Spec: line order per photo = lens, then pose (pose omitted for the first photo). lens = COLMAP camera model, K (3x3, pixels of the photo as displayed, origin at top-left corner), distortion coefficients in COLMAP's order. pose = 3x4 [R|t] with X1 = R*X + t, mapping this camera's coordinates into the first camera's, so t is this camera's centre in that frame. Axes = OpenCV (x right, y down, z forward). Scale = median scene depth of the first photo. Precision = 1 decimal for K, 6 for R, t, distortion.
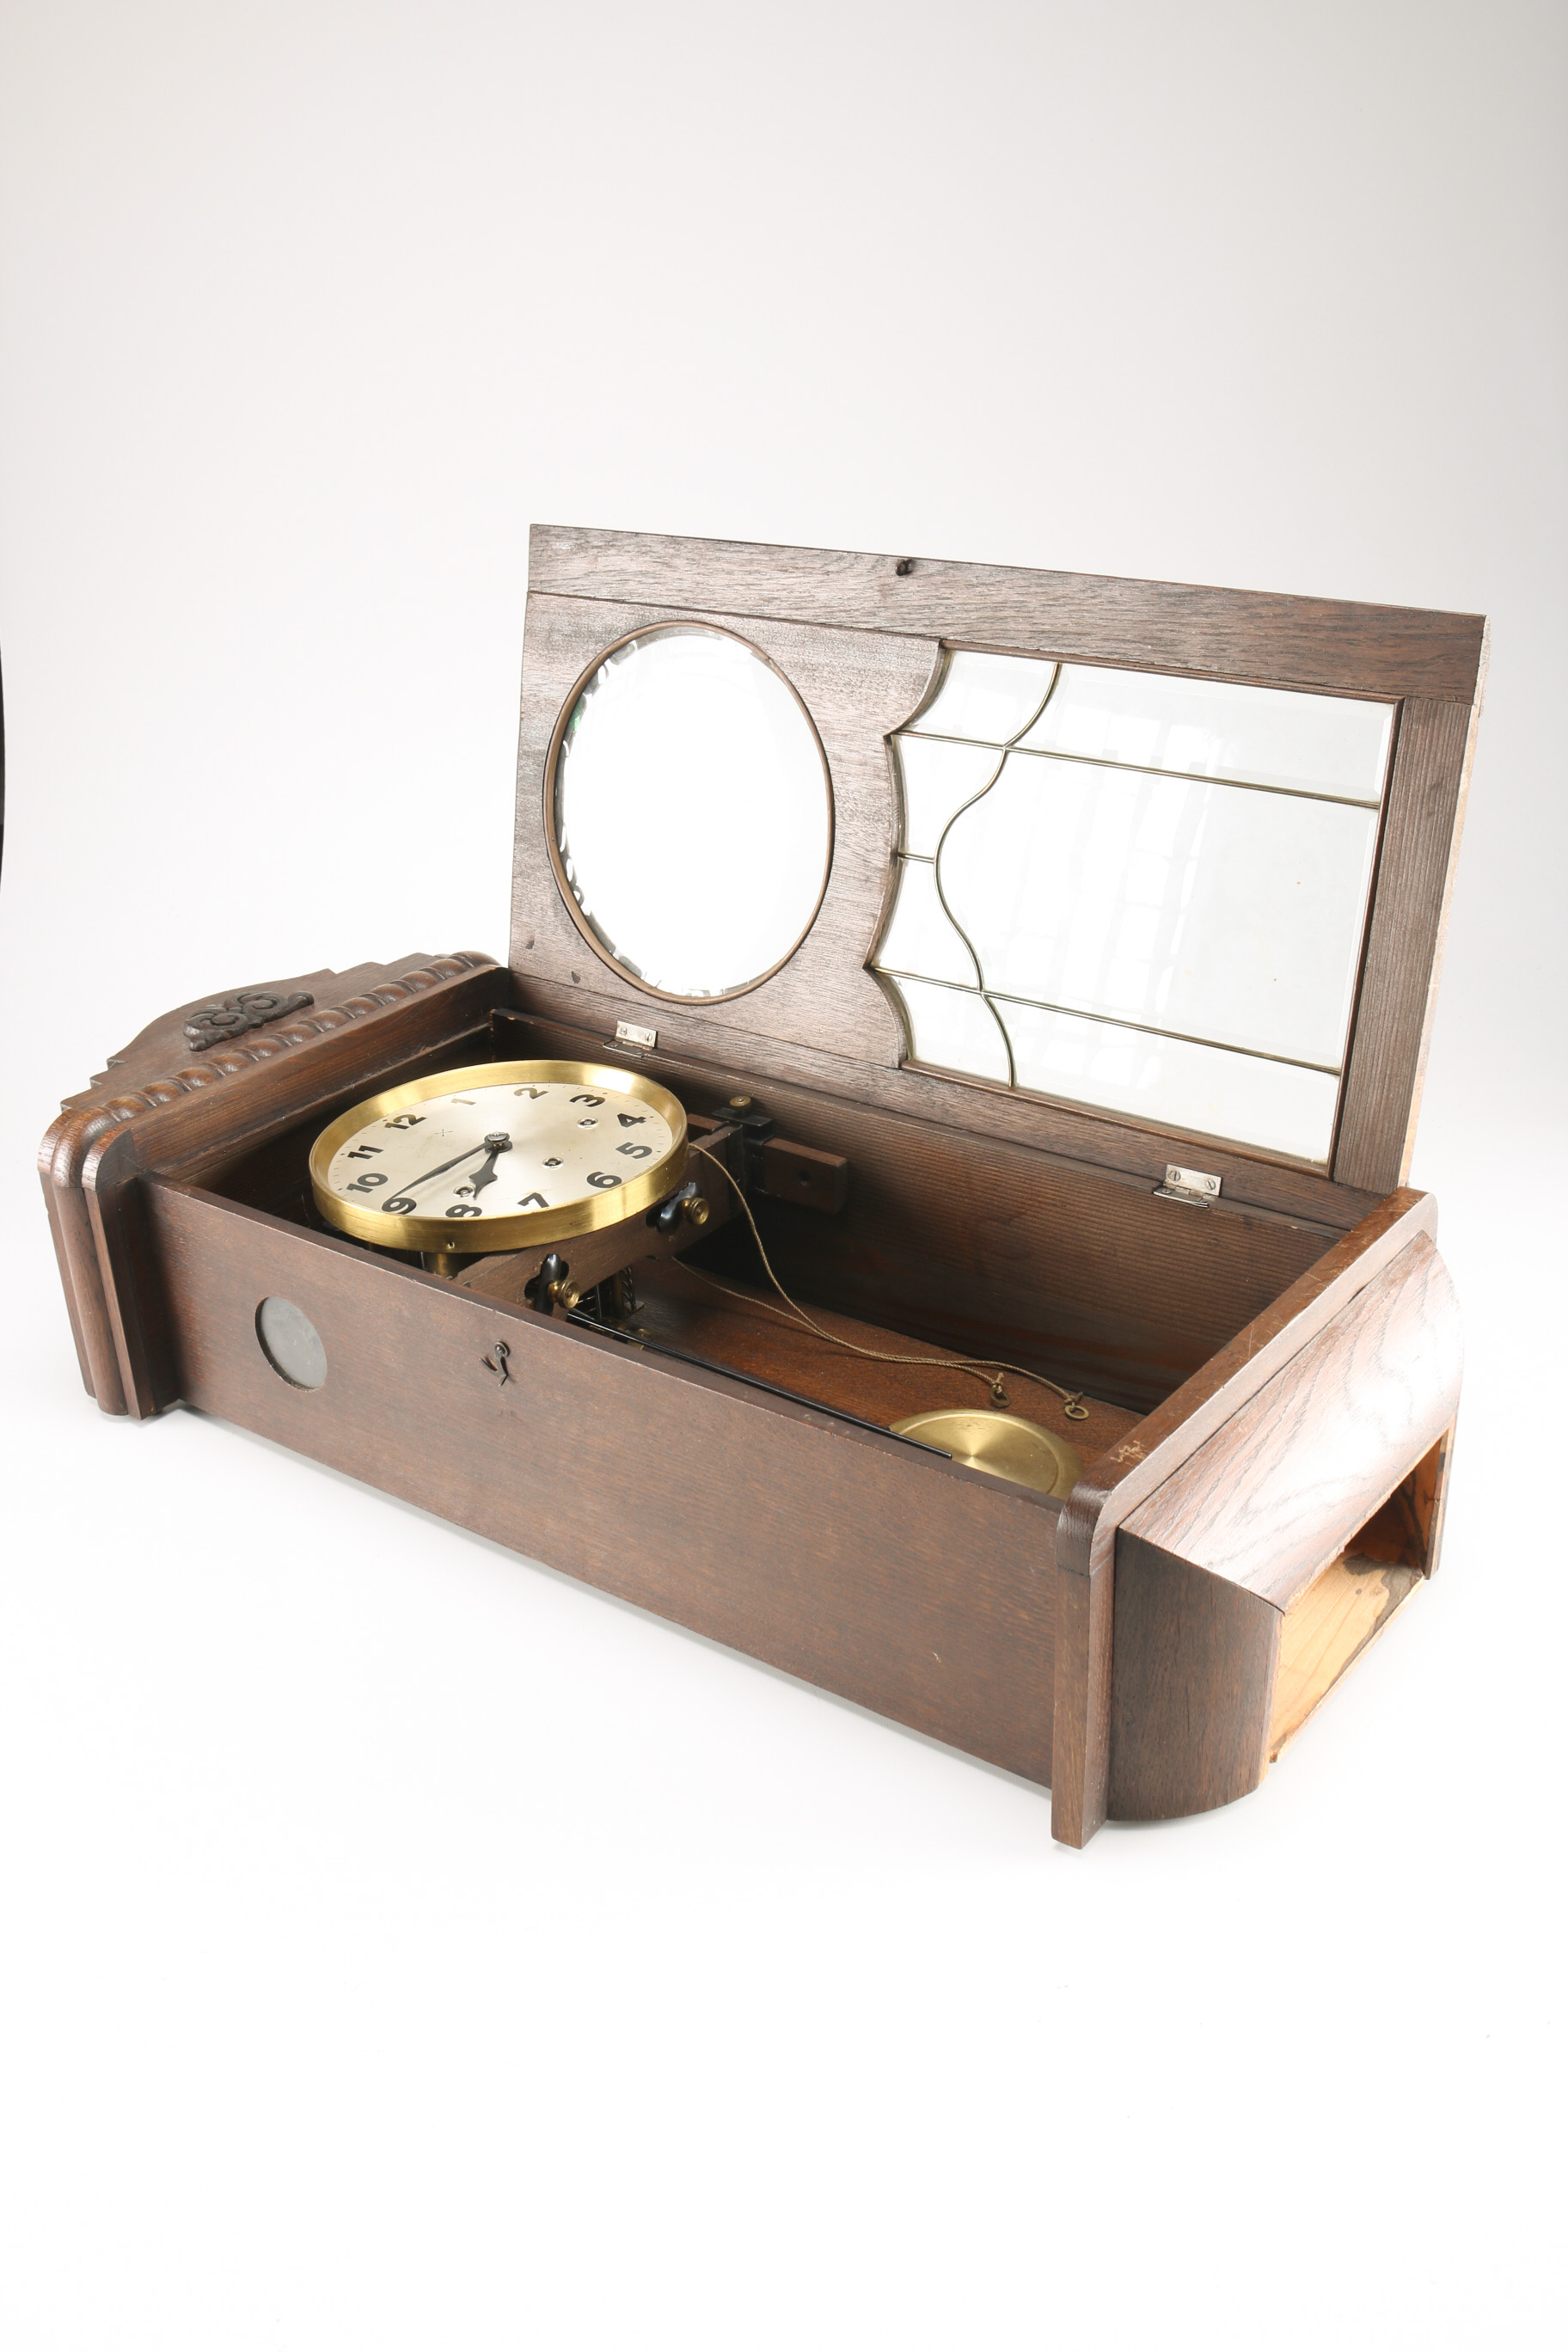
lens RADIAL K [[2298.1, 0, 784.0], [0, 2298.1, 1176.0], [0, 0, 1]] dist [-0.004249, -0.001005]
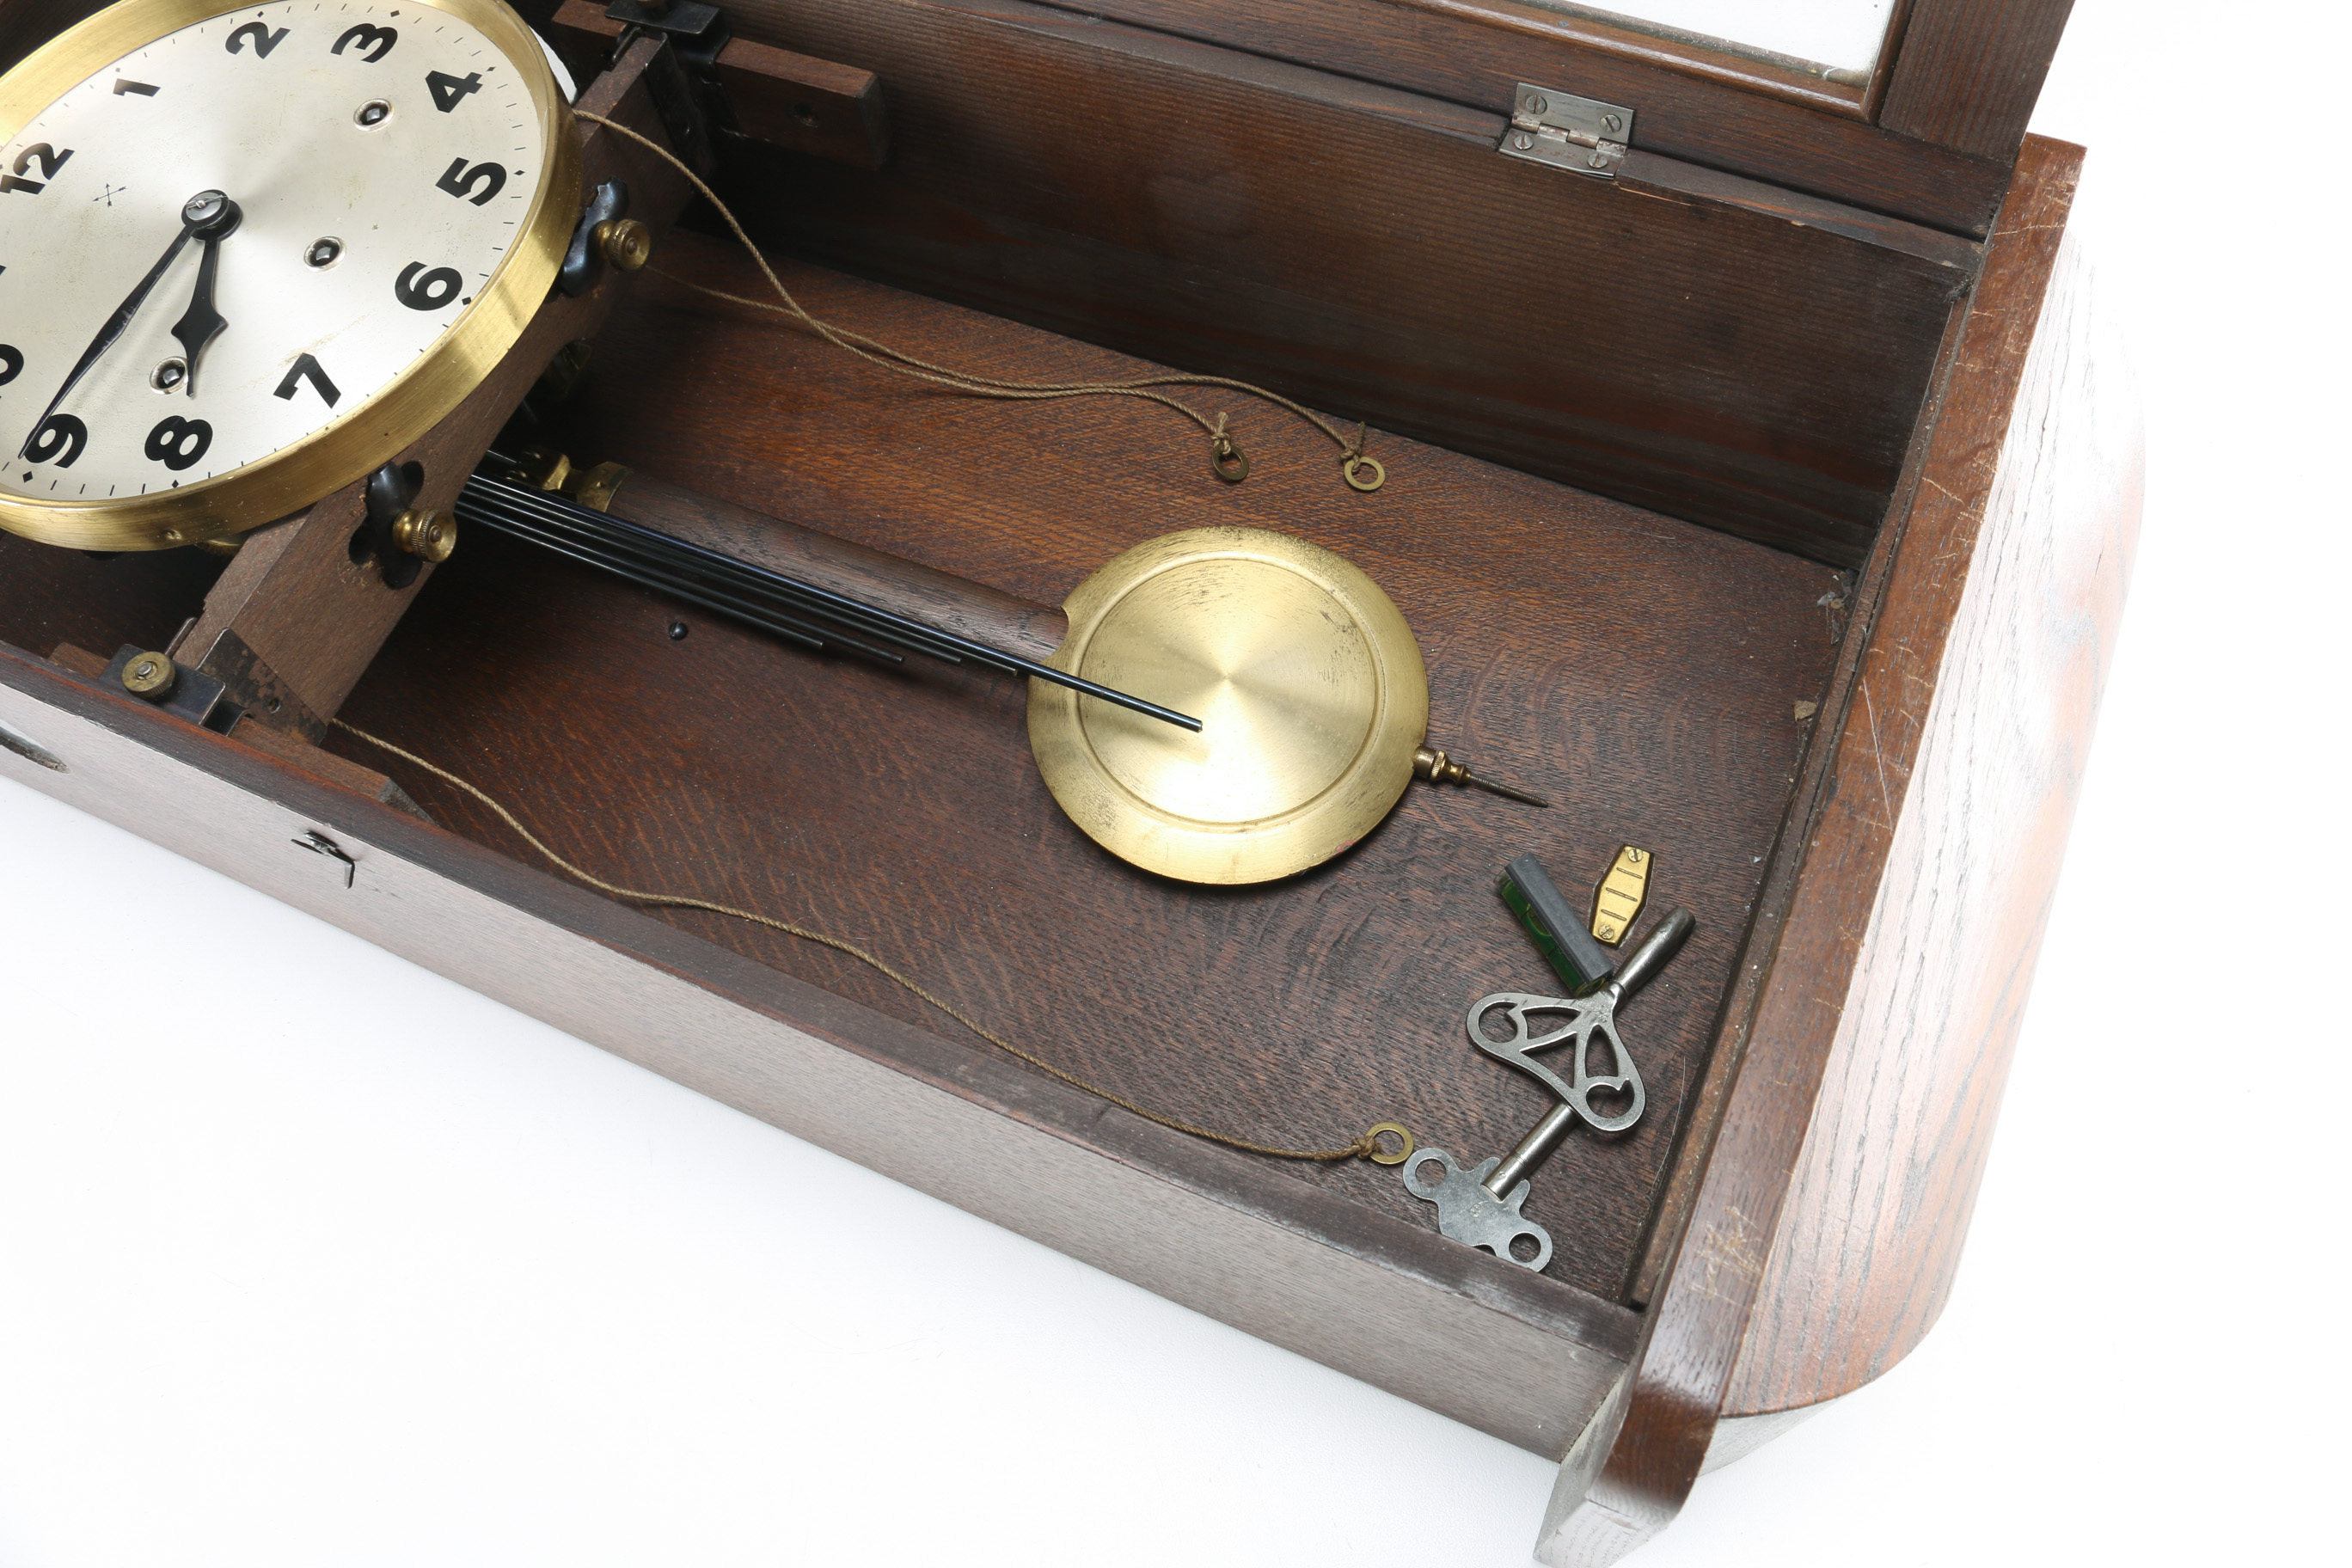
lens RADIAL K [[1910.5, 0, 1176.0], [0, 1910.5, 784.0], [0, 0, 1]] dist [-0.157691, 0.147052]
pose [[0.972714, -0.224653, 0.057960, 0.033849], [0.145435, 0.785056, 0.602109, -0.132392], [-0.180768, -0.577251, 0.796307, 0.563864]]
